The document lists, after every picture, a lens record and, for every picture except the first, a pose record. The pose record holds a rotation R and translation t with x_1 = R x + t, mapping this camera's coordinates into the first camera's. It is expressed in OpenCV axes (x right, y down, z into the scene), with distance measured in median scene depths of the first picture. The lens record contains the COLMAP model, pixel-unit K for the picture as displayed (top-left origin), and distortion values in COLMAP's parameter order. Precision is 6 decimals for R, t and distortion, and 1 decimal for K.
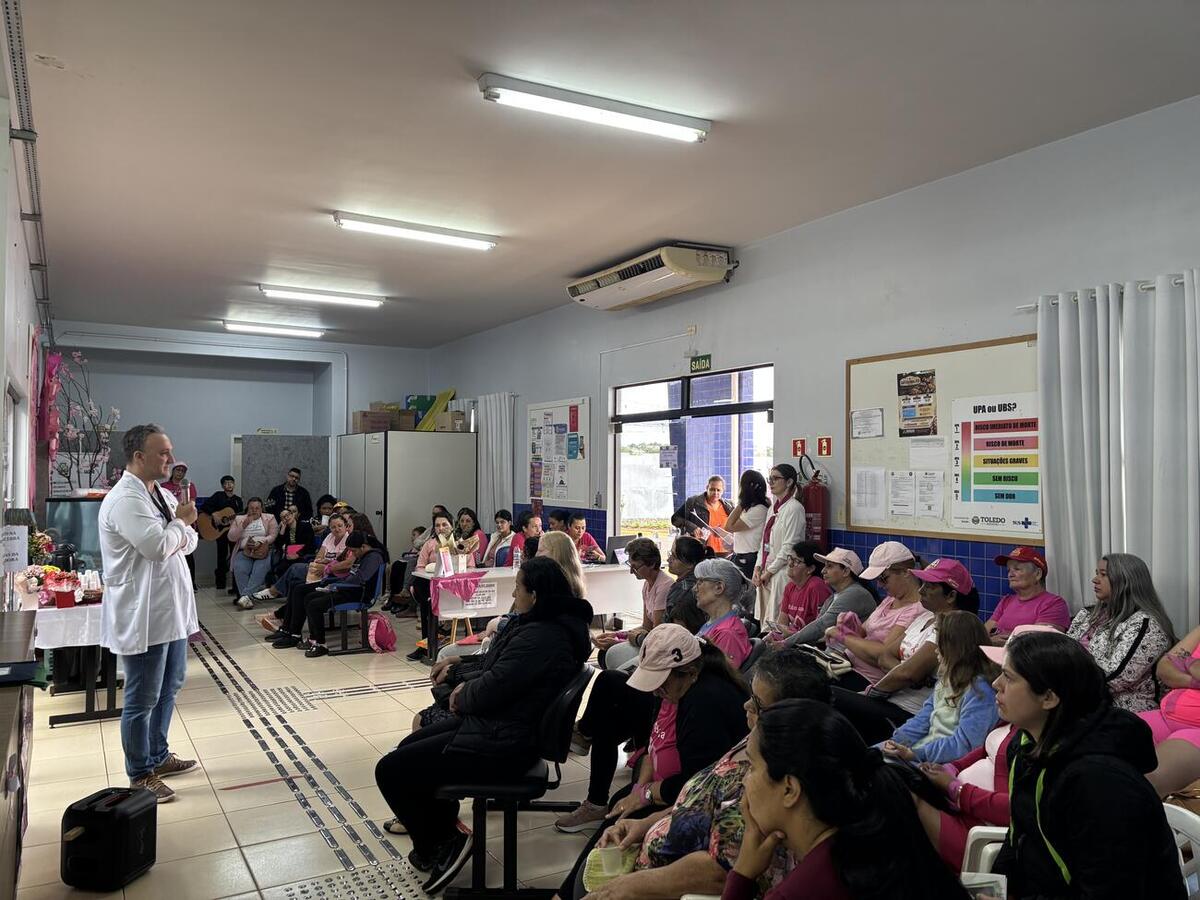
lens RADIAL K [[912.5, 0, 595.0], [0, 912.5, 453.7], [0, 0, 1]] dist [0.016361, -0.012071]
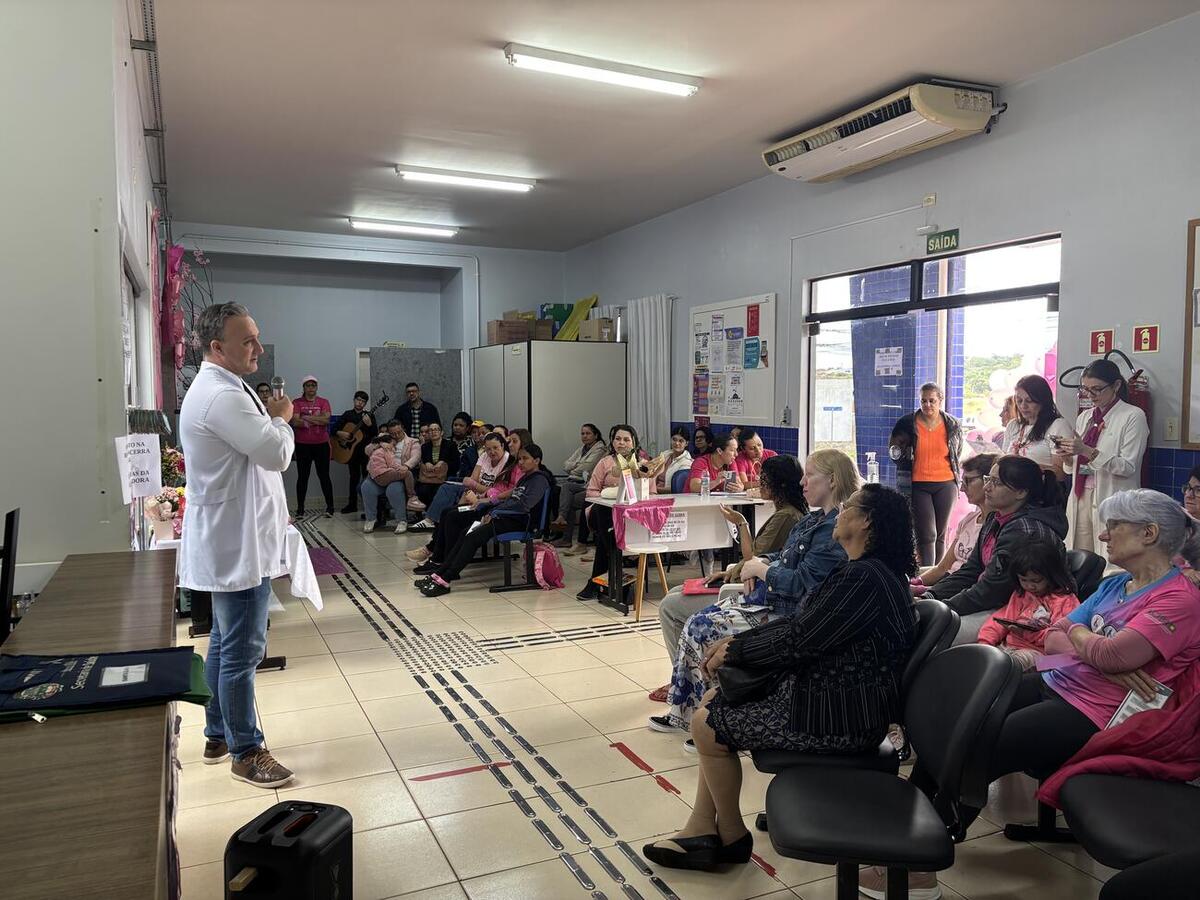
lens RADIAL K [[912.5, 0, 594.8], [0, 912.5, 450.8], [0, 0, 1]] dist [0.016361, -0.012071]
pose [[0.994703, 0.002790, -0.102750, -0.109182], [0.005232, 0.996961, 0.077721, 0.020596], [0.102654, -0.077847, 0.991666, 0.171332]]
